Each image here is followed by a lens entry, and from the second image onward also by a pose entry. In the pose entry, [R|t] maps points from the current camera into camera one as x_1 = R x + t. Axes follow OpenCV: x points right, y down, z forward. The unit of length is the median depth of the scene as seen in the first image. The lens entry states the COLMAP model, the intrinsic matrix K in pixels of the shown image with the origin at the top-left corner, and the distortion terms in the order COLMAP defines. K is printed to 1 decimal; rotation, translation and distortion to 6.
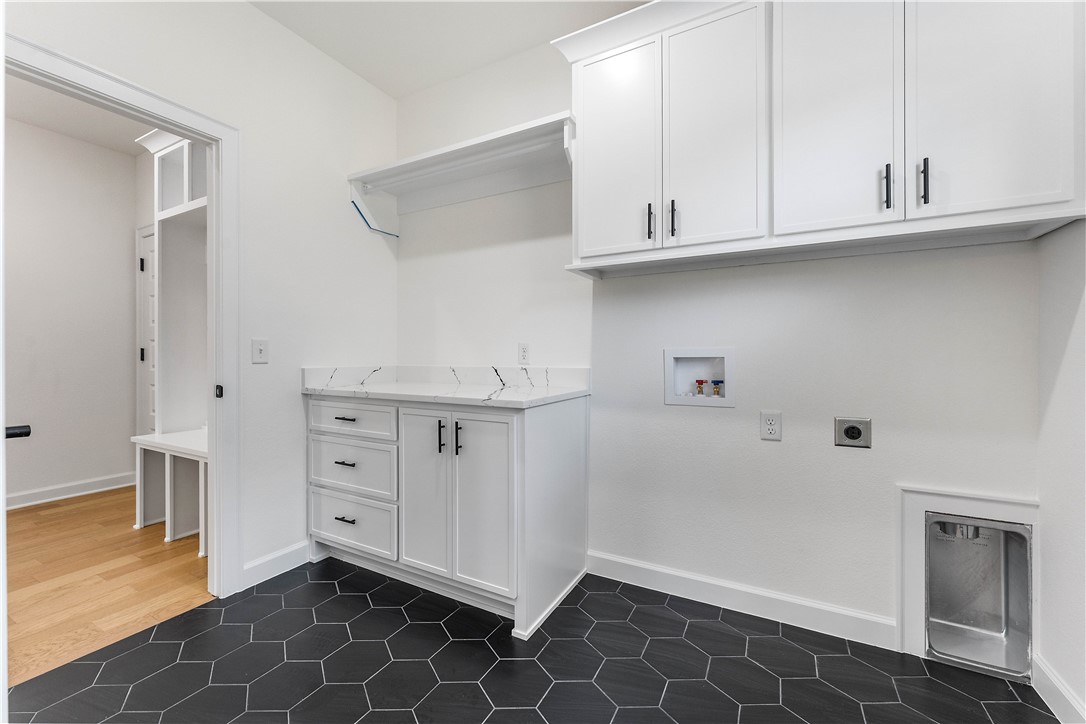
lens RADIAL K [[443.7, 0, 538.2], [0, 443.7, 359.0], [0, 0, 1]] dist [-0.003031, -0.000215]
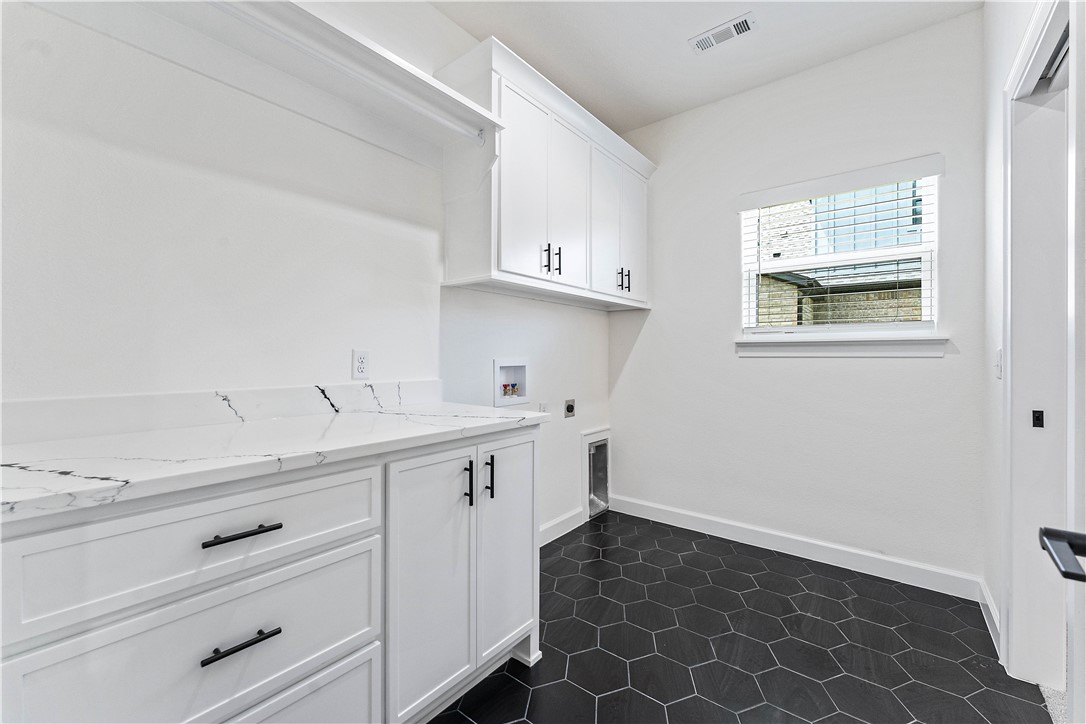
lens RADIAL K [[443.7, 0, 535.9], [0, 443.7, 357.5], [0, 0, 1]] dist [-0.003031, -0.000215]
pose [[0.168670, -0.001916, 0.985671, -0.849831], [0.005504, 0.999984, 0.001002, -0.028341], [-0.985657, 0.005256, 0.168677, 0.713825]]
